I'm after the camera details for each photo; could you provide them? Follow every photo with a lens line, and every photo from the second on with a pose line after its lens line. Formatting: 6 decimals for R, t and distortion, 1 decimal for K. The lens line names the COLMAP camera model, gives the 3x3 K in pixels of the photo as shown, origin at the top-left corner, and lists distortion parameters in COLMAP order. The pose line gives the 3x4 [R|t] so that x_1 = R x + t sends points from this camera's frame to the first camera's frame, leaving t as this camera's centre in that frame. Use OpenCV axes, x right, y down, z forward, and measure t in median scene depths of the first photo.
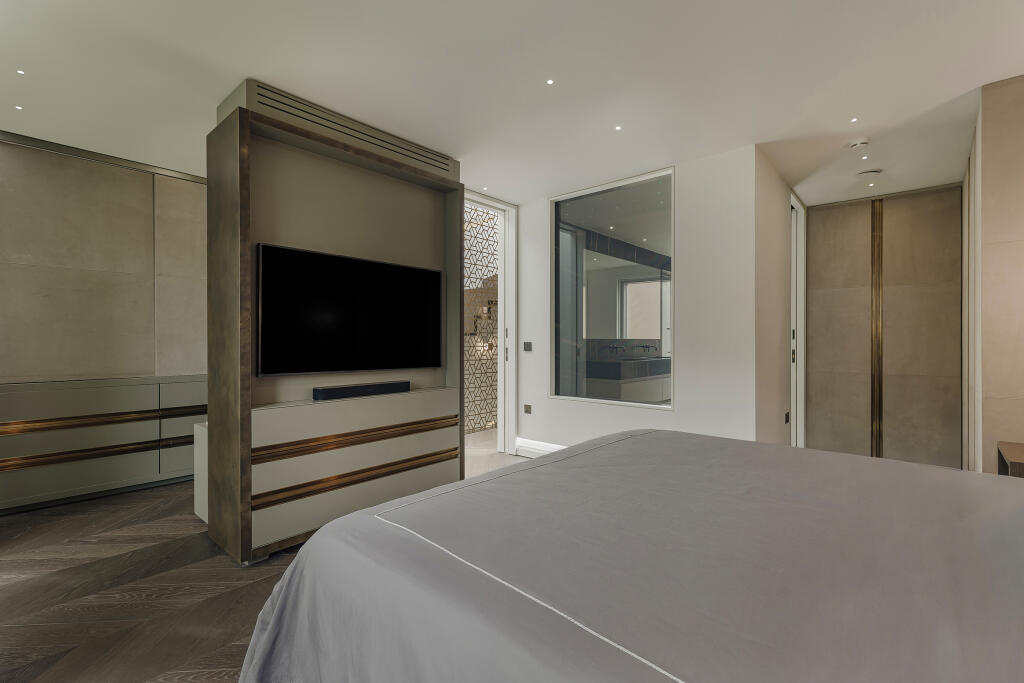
lens RADIAL K [[455.1, 0, 512.0], [0, 455.1, 341.5], [0, 0, 1]] dist [-0.002378, -0.000605]
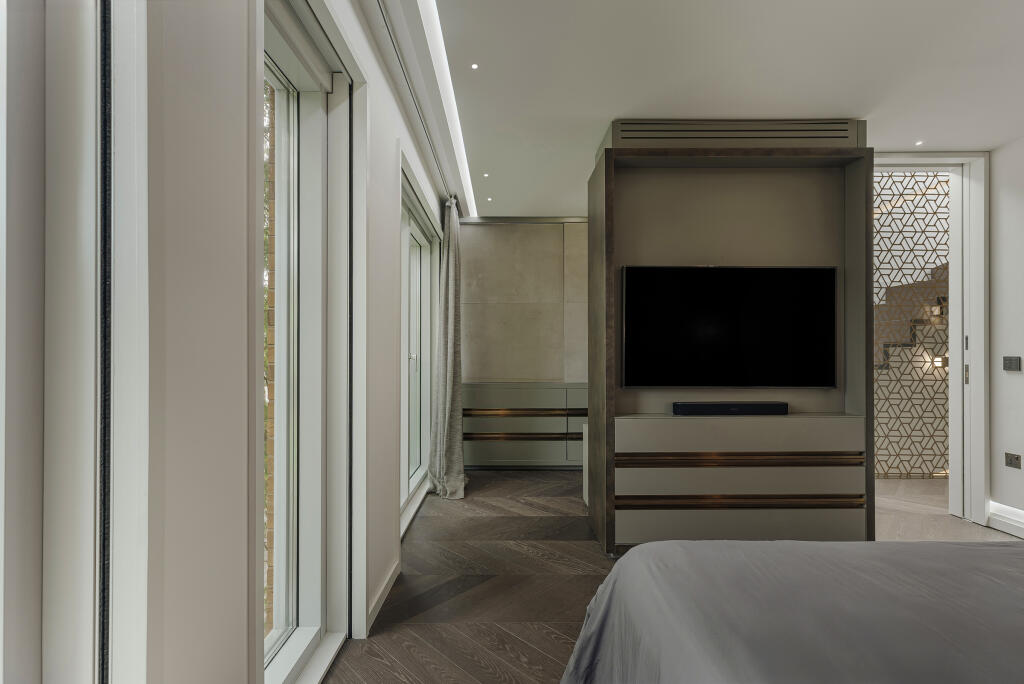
lens RADIAL K [[449.2, 0, 509.4], [0, 449.2, 350.4], [0, 0, 1]] dist [0.000148, -0.000220]
pose [[0.662647, -0.005469, -0.748912, 0.059798], [0.000148, 0.999974, -0.007171, -0.004336], [0.748932, 0.004641, 0.662631, 0.064939]]
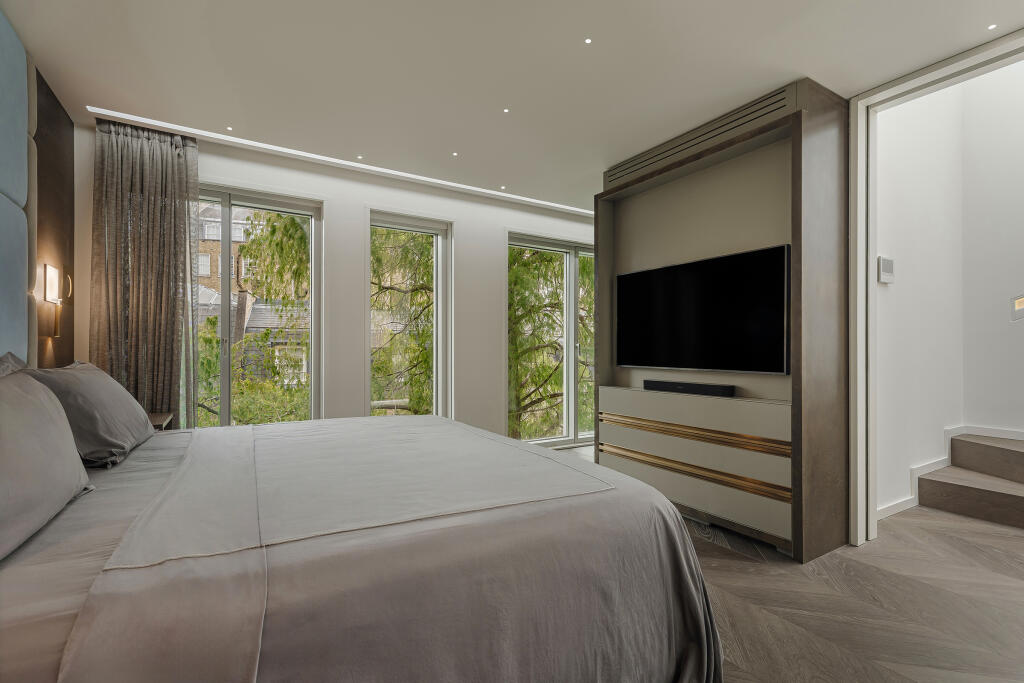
lens RADIAL K [[455.1, 0, 512.0], [0, 455.1, 341.5], [0, 0, 1]] dist [-0.002378, -0.000605]
pose [[-0.279961, -0.006827, -0.959987, 0.775803], [0.007090, 0.999933, -0.009179, 0.007807], [0.959985, -0.009376, -0.279894, 0.889267]]
